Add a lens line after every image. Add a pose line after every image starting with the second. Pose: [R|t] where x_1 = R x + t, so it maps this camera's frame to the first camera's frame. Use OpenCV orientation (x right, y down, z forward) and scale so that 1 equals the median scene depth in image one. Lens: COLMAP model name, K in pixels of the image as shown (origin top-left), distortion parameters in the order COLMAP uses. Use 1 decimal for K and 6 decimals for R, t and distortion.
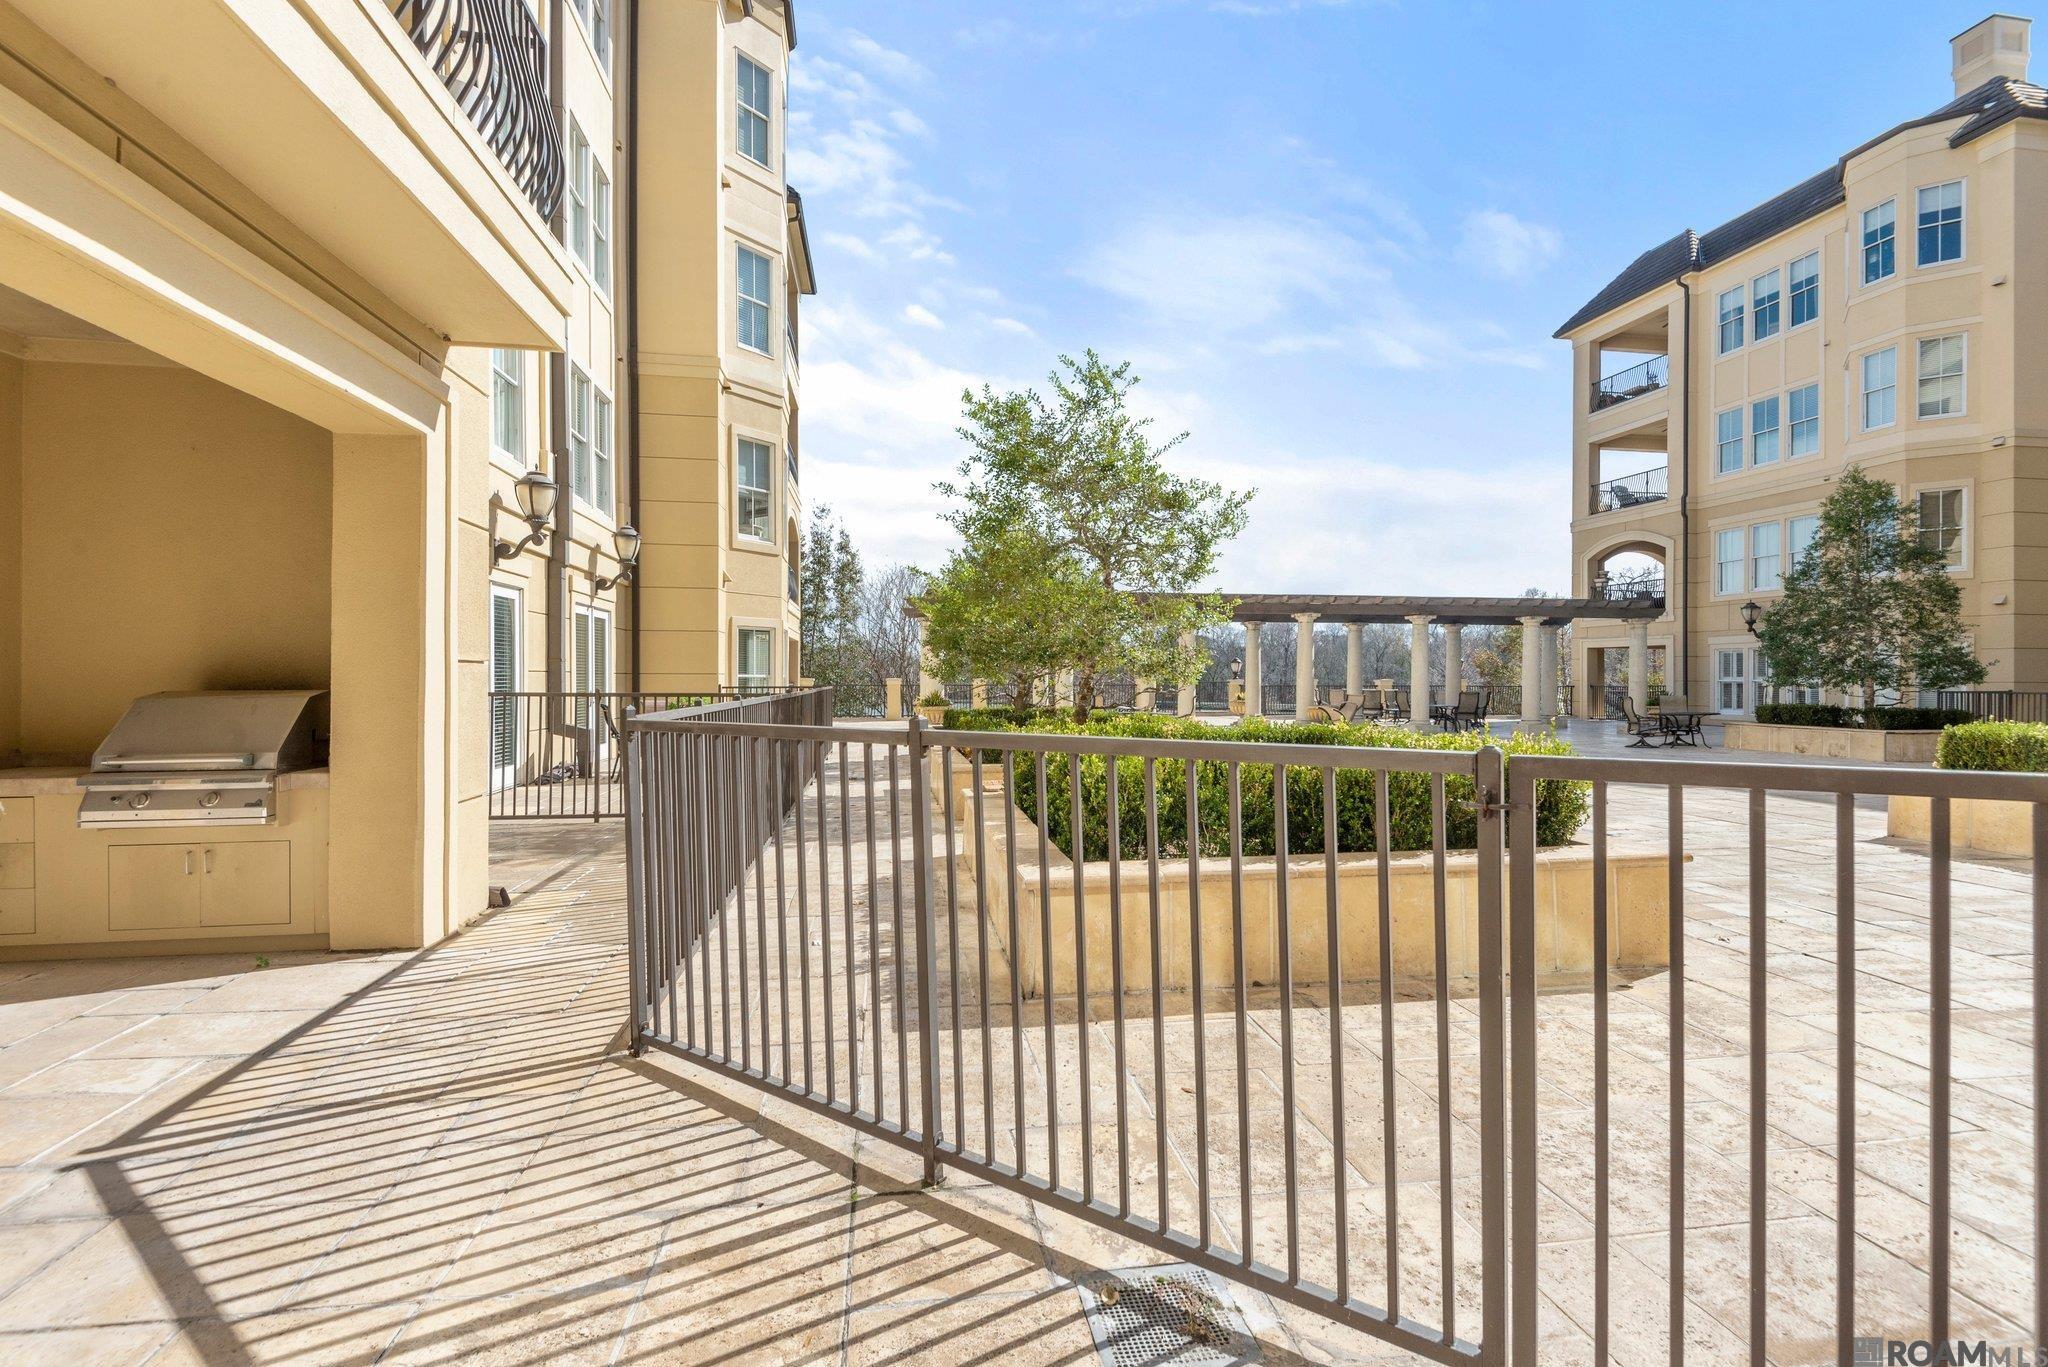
lens RADIAL K [[967.4, 0, 1024.0], [0, 967.4, 683.5], [0, 0, 1]] dist [0.013846, -0.008613]
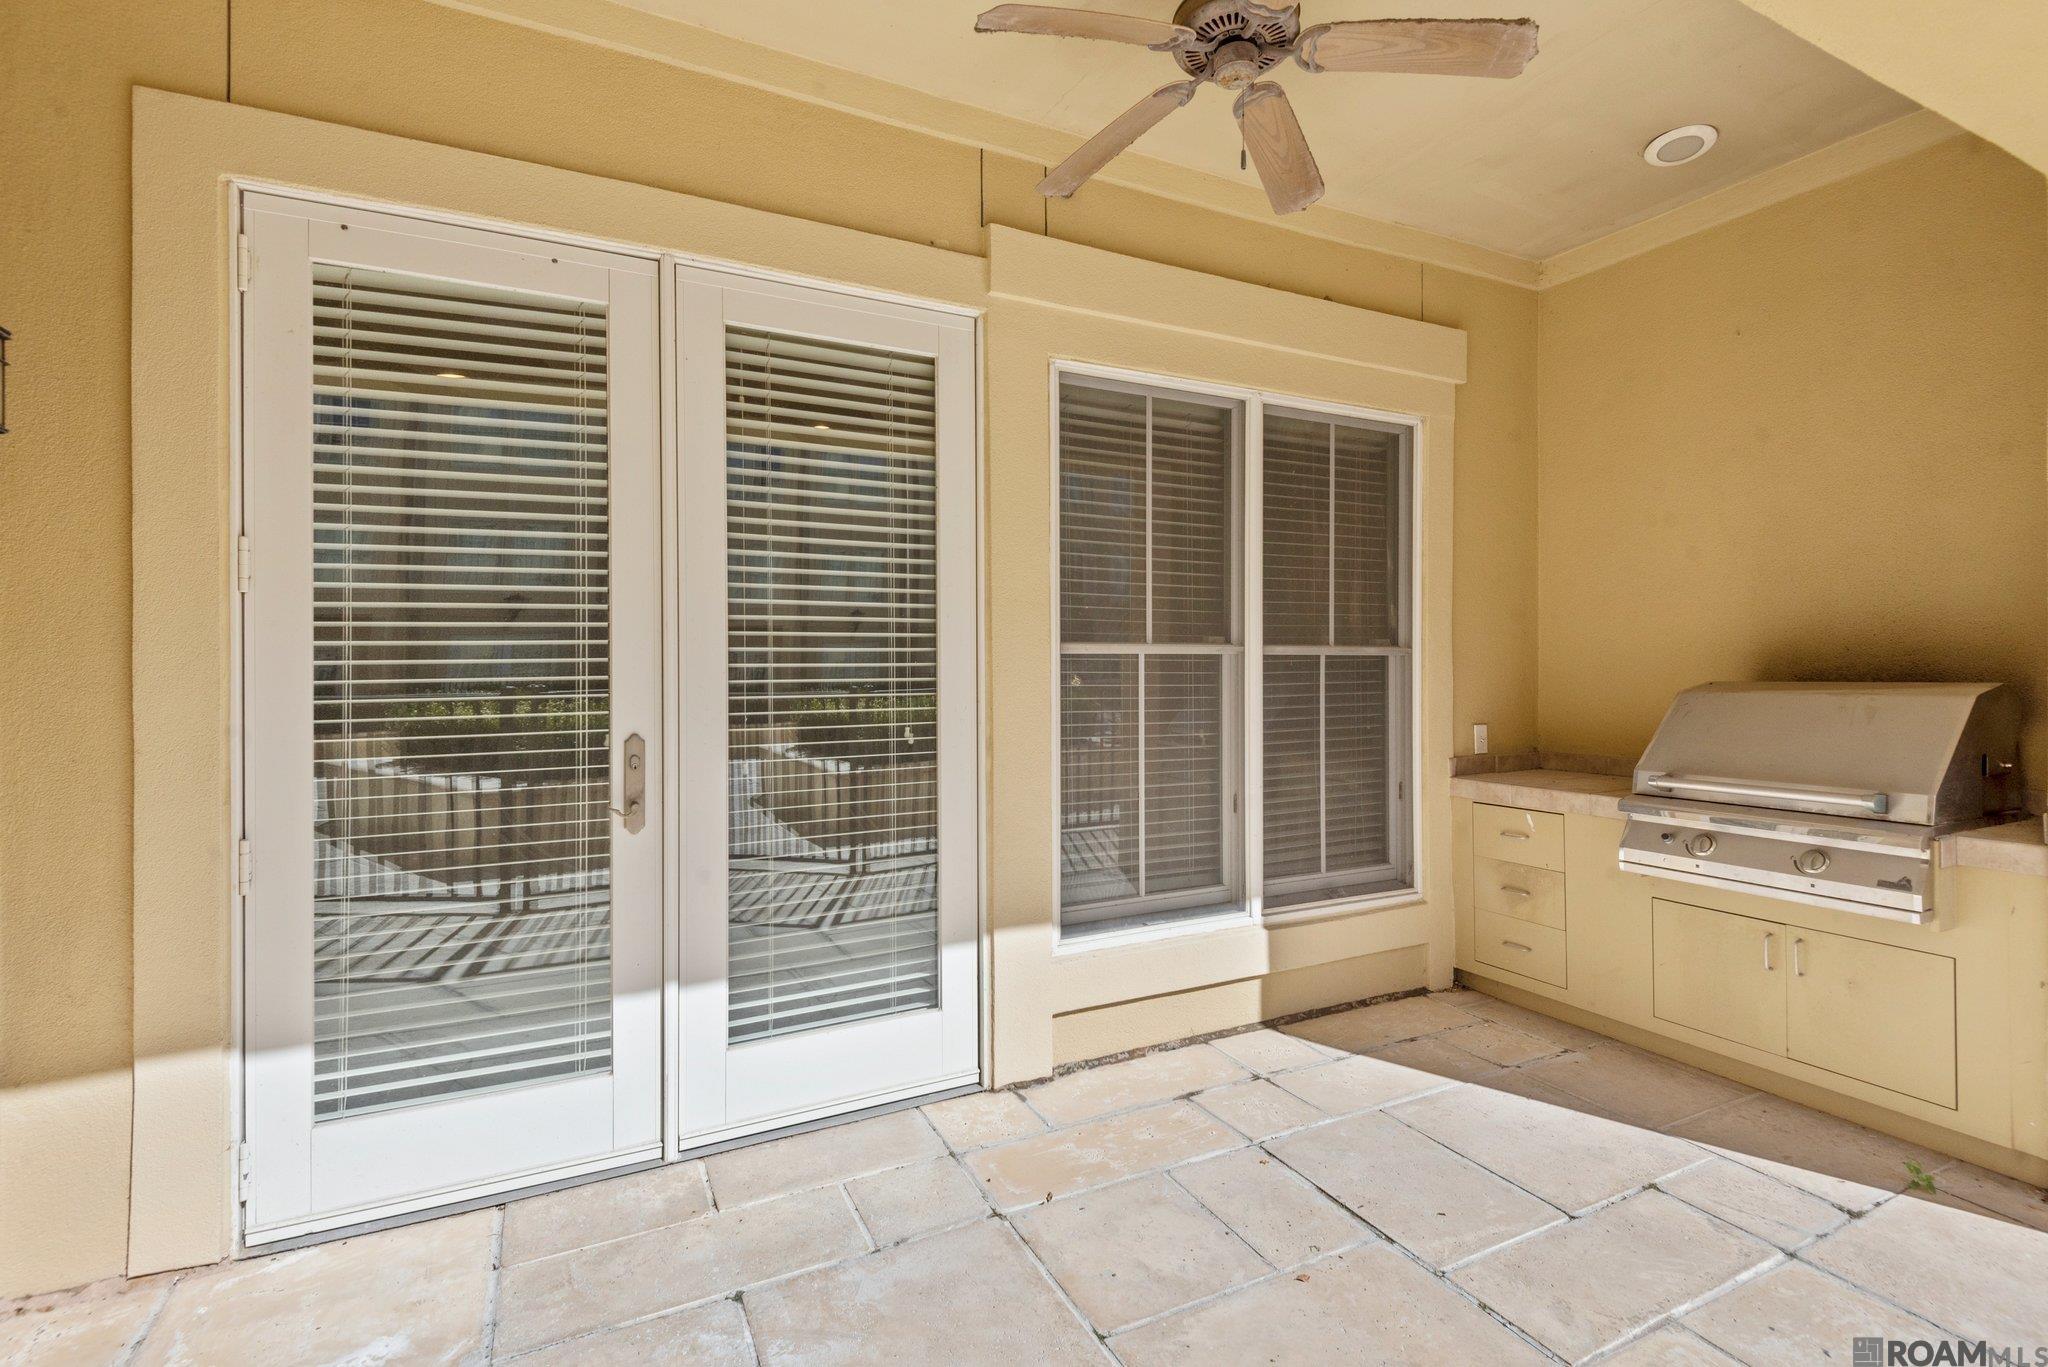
lens RADIAL K [[945.1, 0, 1025.9], [0, 945.1, 655.4], [0, 0, 1]] dist [-0.000318, -0.000088]
pose [[0.313888, -0.013407, -0.949365, -0.103047], [-0.000987, 0.999895, -0.014447, -0.000259], [0.949460, 0.005472, 0.313842, 0.083410]]
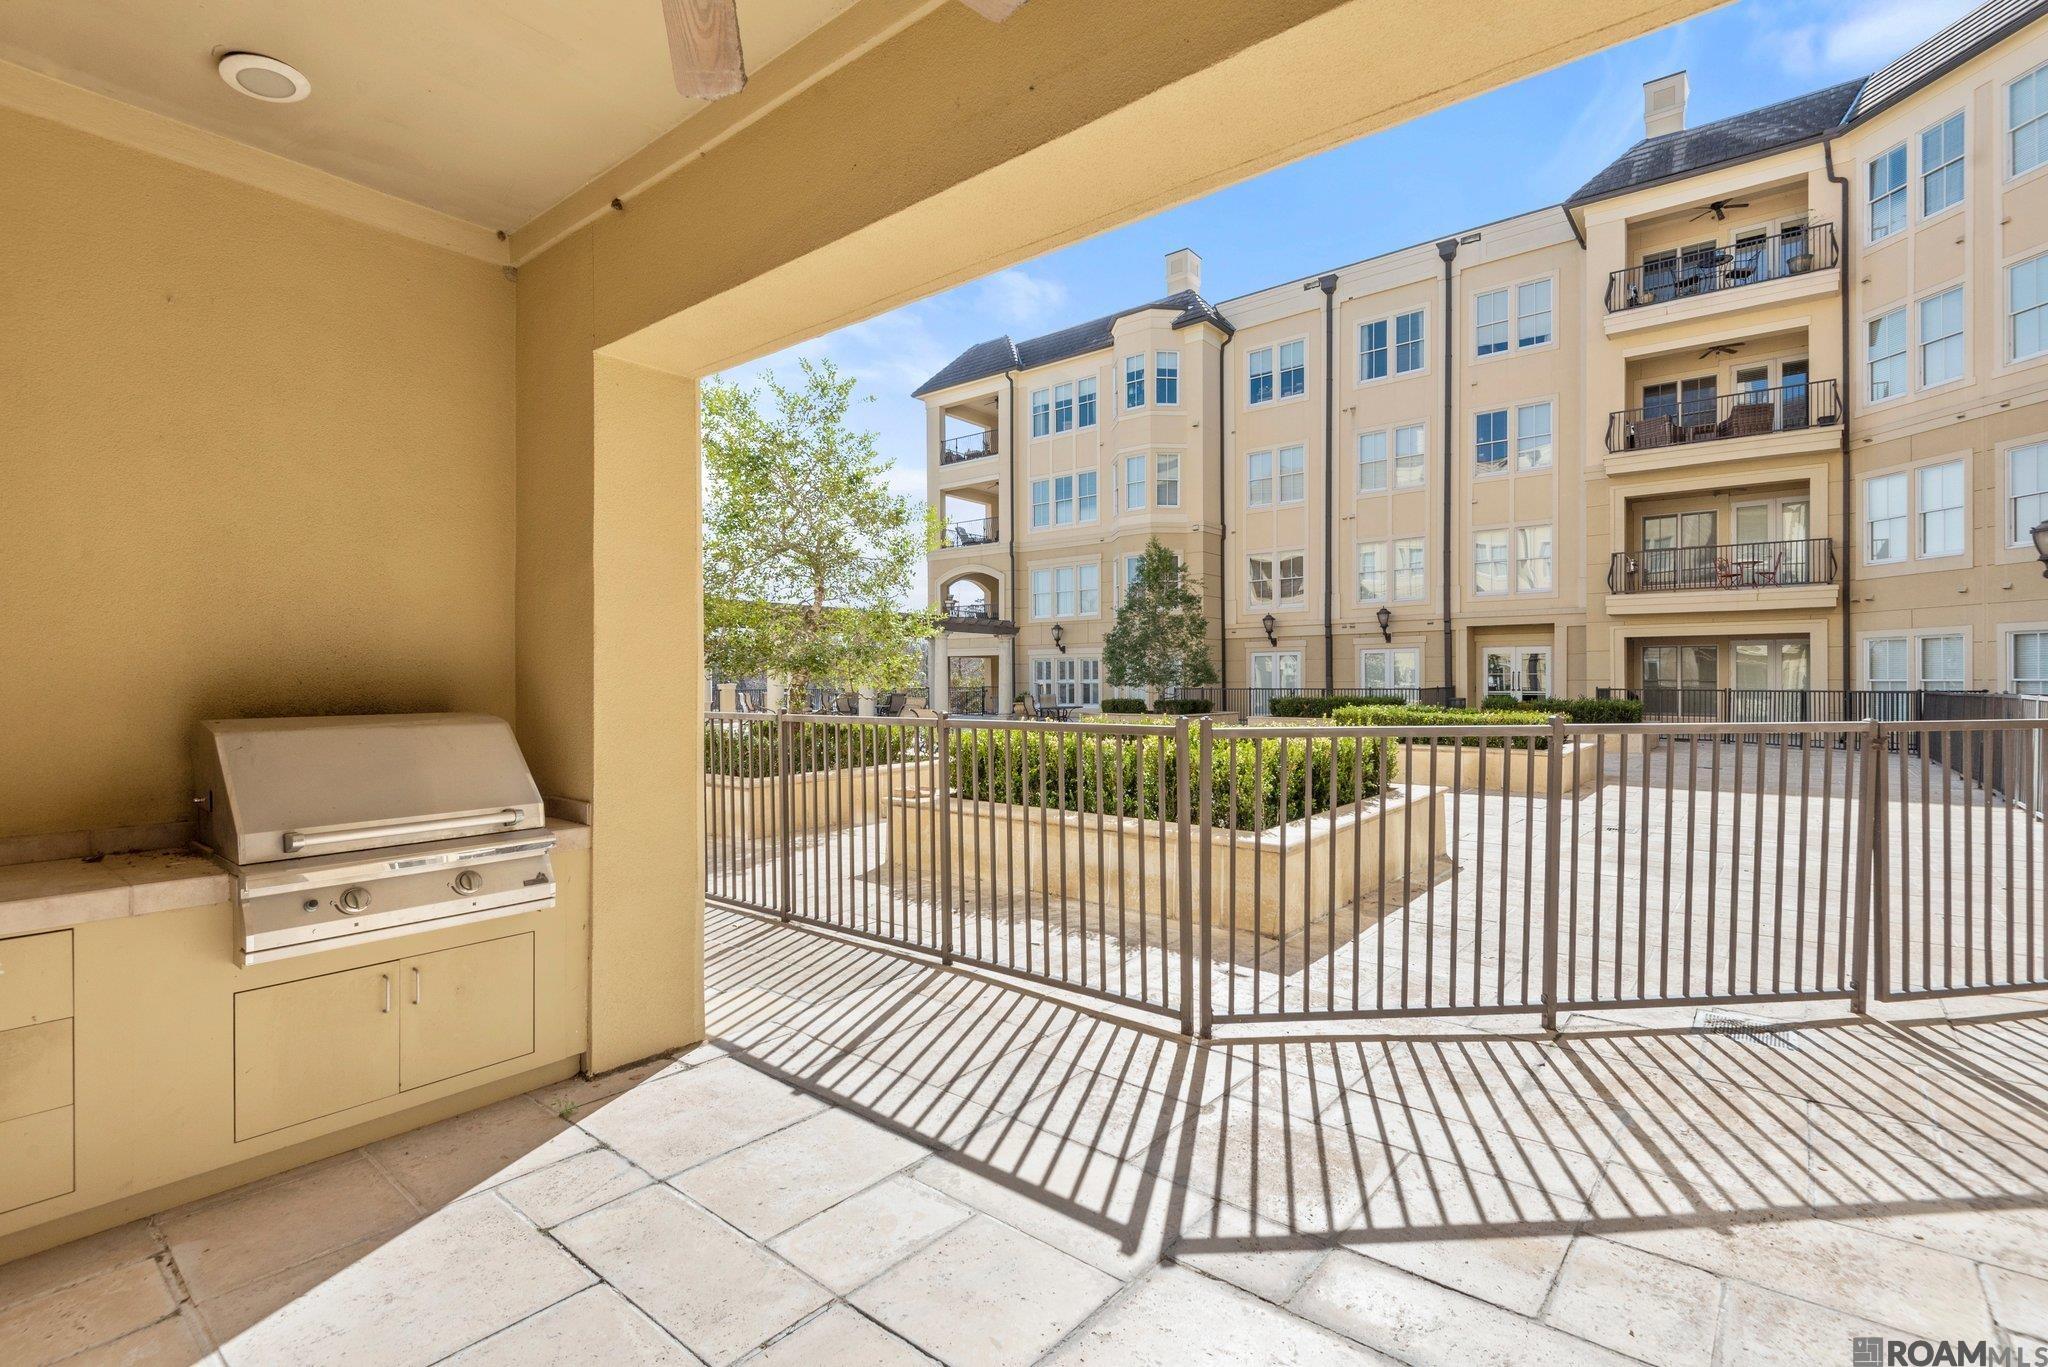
lens RADIAL K [[953.8, 0, 1024.0], [0, 953.8, 683.5], [0, 0, 1]] dist [0.032370, -0.021853]
pose [[0.735375, -0.008044, 0.677613, -0.239595], [0.011159, 0.999938, -0.000240, -0.002233], [-0.677568, 0.007738, 0.735419, 0.066603]]
